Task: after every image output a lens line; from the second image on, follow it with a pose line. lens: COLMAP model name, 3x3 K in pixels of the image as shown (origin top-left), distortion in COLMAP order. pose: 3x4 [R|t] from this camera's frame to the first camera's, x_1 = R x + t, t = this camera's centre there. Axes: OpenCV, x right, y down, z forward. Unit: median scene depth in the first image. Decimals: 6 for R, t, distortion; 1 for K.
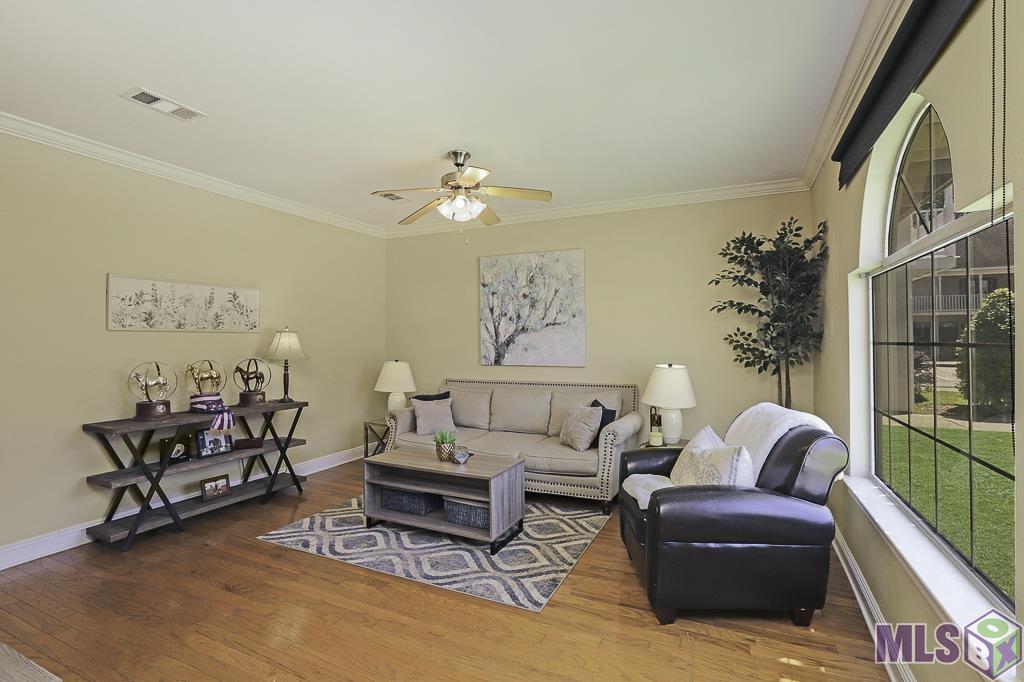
lens RADIAL K [[477.1, 0, 513.6], [0, 477.1, 335.5], [0, 0, 1]] dist [-0.048322, 0.025099]
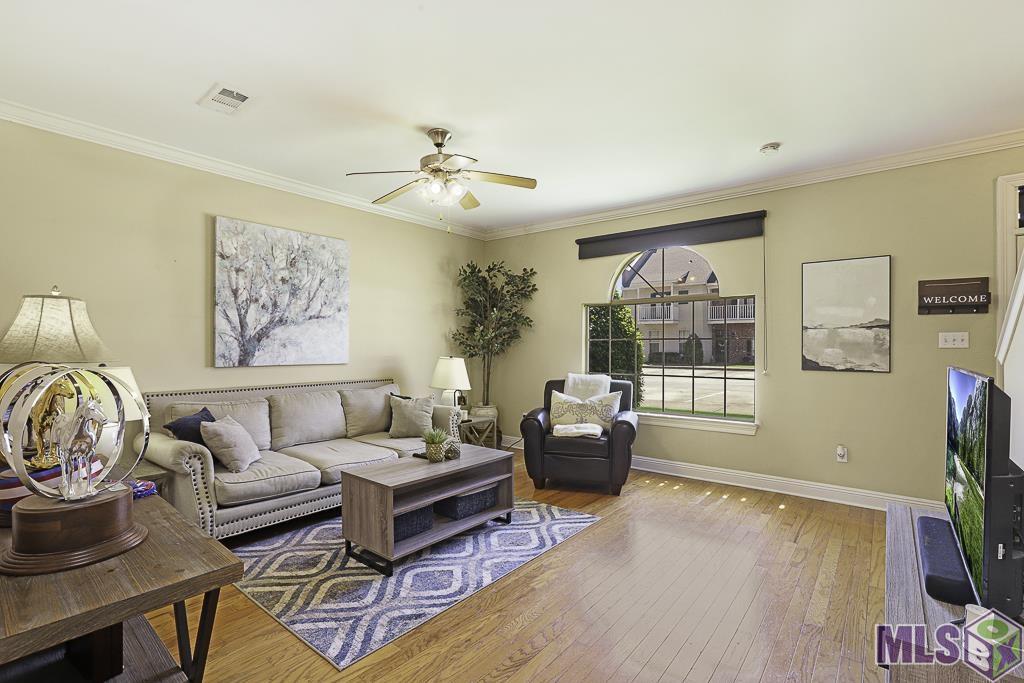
lens RADIAL K [[477.1, 0, 513.6], [0, 477.1, 336.0], [0, 0, 1]] dist [-0.048322, 0.025099]
pose [[0.234920, 0.026009, 0.971667, -0.937785], [-0.011707, 0.999645, -0.023928, 0.038382], [-0.971944, -0.005754, 0.235142, 0.594780]]
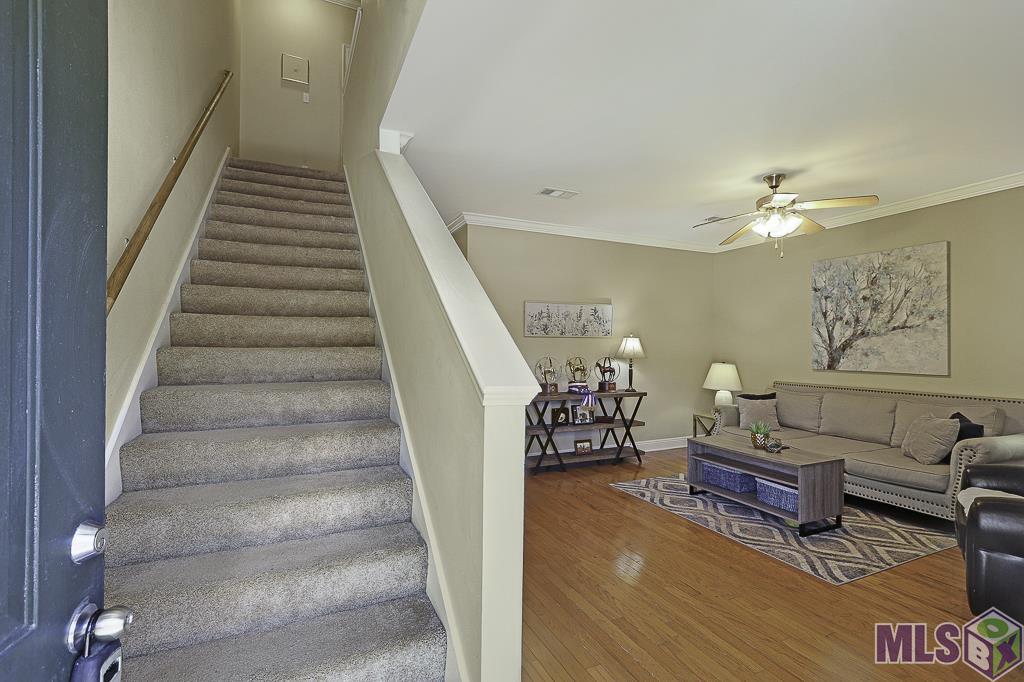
lens RADIAL K [[468.0, 0, 523.1], [0, 468.0, 342.2], [0, 0, 1]] dist [-0.001830, 0.012749]
pose [[0.778257, 0.001665, -0.627944, 0.112837], [-0.000822, 0.999998, 0.001633, 0.004844], [0.627945, -0.000755, 0.778257, -0.220088]]
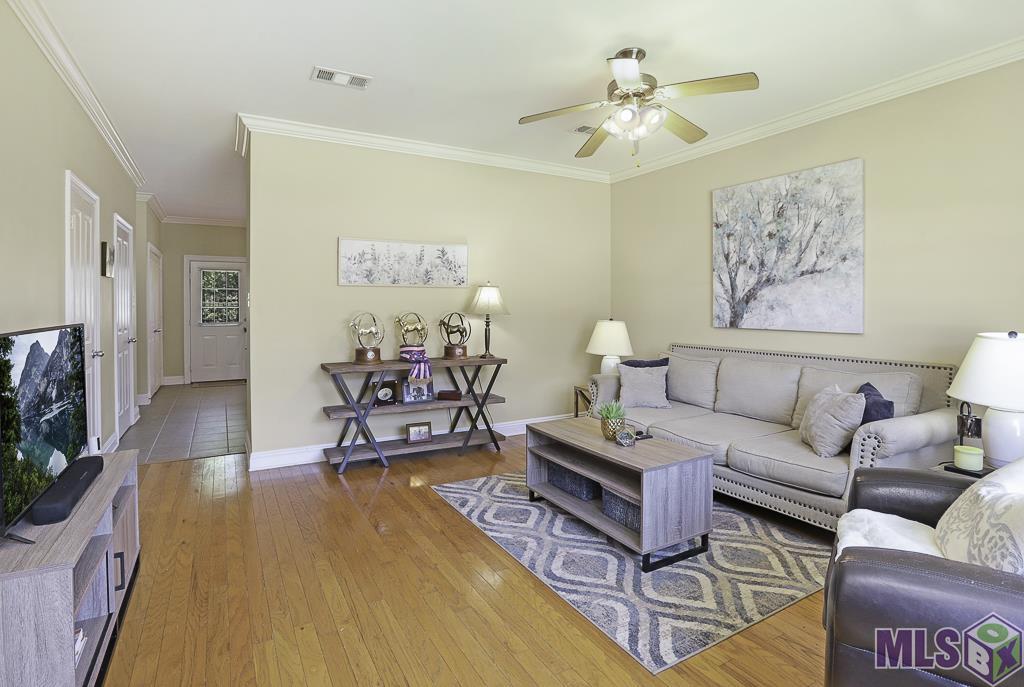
lens RADIAL K [[507.5, 0, 506.6], [0, 507.5, 308.8], [0, 0, 1]] dist [-0.053164, 0.029400]
pose [[0.819203, 0.009400, -0.573426, 0.187469], [0.001169, 0.999836, 0.018059, 0.022873], [0.573502, -0.015464, 0.819058, 0.182018]]
